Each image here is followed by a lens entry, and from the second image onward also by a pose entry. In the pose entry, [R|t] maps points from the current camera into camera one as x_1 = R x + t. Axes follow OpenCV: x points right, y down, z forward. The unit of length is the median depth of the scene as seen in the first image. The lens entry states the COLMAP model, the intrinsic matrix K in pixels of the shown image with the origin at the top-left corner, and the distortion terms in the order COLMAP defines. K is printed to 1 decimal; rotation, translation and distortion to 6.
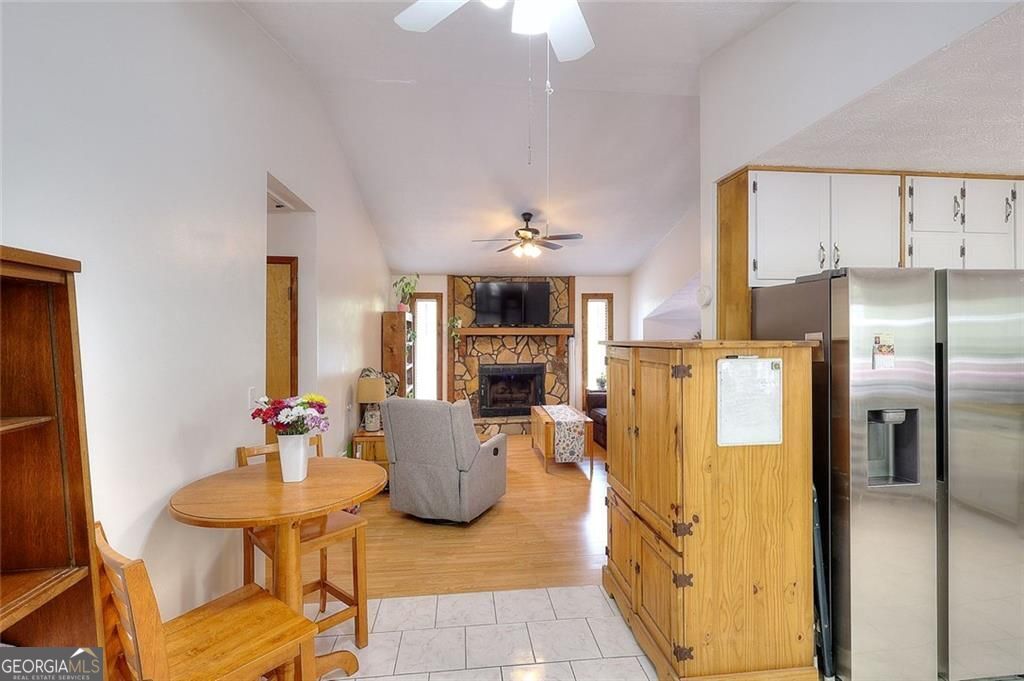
lens RADIAL K [[477.0, 0, 510.3], [0, 477.0, 337.0], [0, 0, 1]] dist [0.000619, 0.000502]
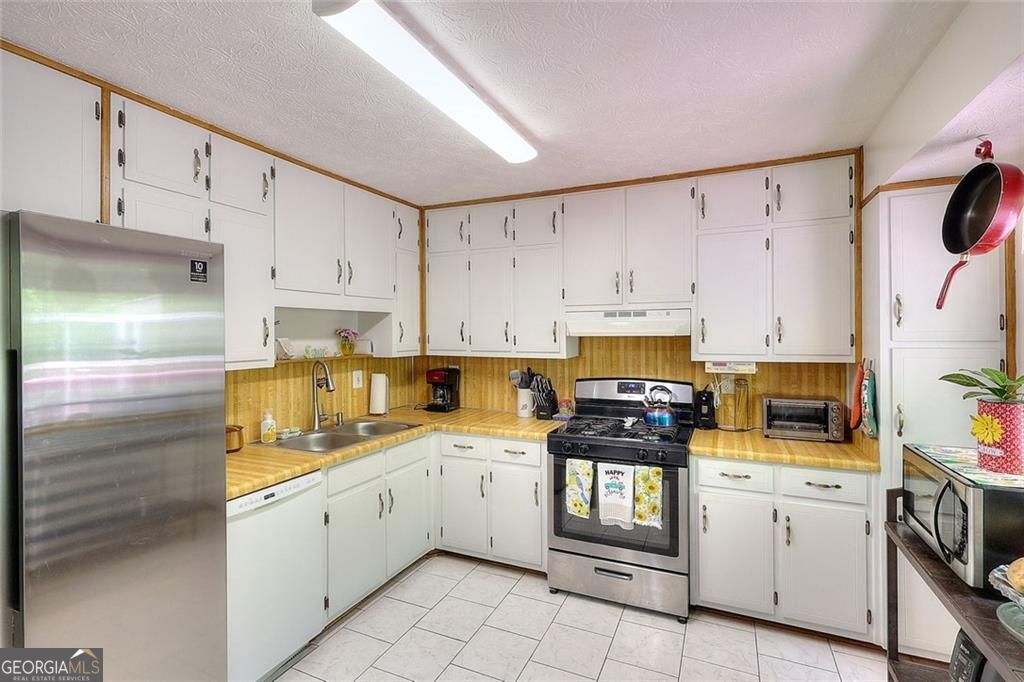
lens RADIAL K [[477.0, 0, 513.2], [0, 477.0, 331.4], [0, 0, 1]] dist [0.000619, 0.000502]
pose [[0.505333, 0.003469, 0.862917, 0.439469], [0.004264, 0.999970, -0.006516, -0.001316], [-0.862914, 0.006972, 0.505303, 0.156543]]
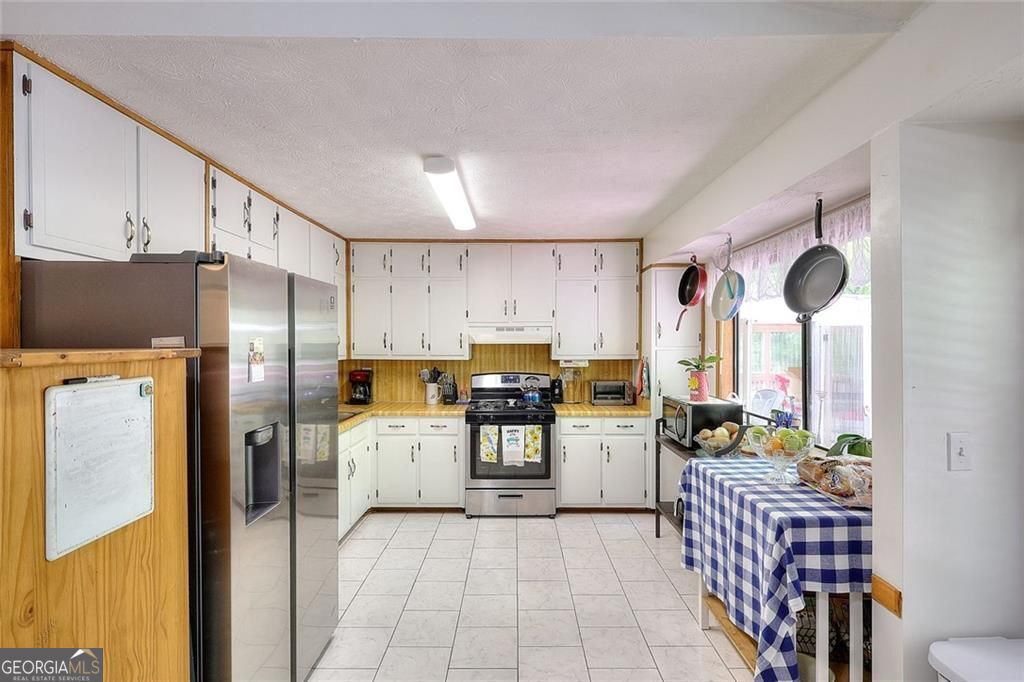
lens RADIAL K [[477.0, 0, 514.7], [0, 477.0, 345.0], [0, 0, 1]] dist [0.000619, 0.000502]
pose [[0.111282, -0.004108, 0.993780, -0.002508], [0.000754, 0.999992, 0.004050, 0.000315], [-0.993789, 0.000299, 0.111285, 0.265888]]
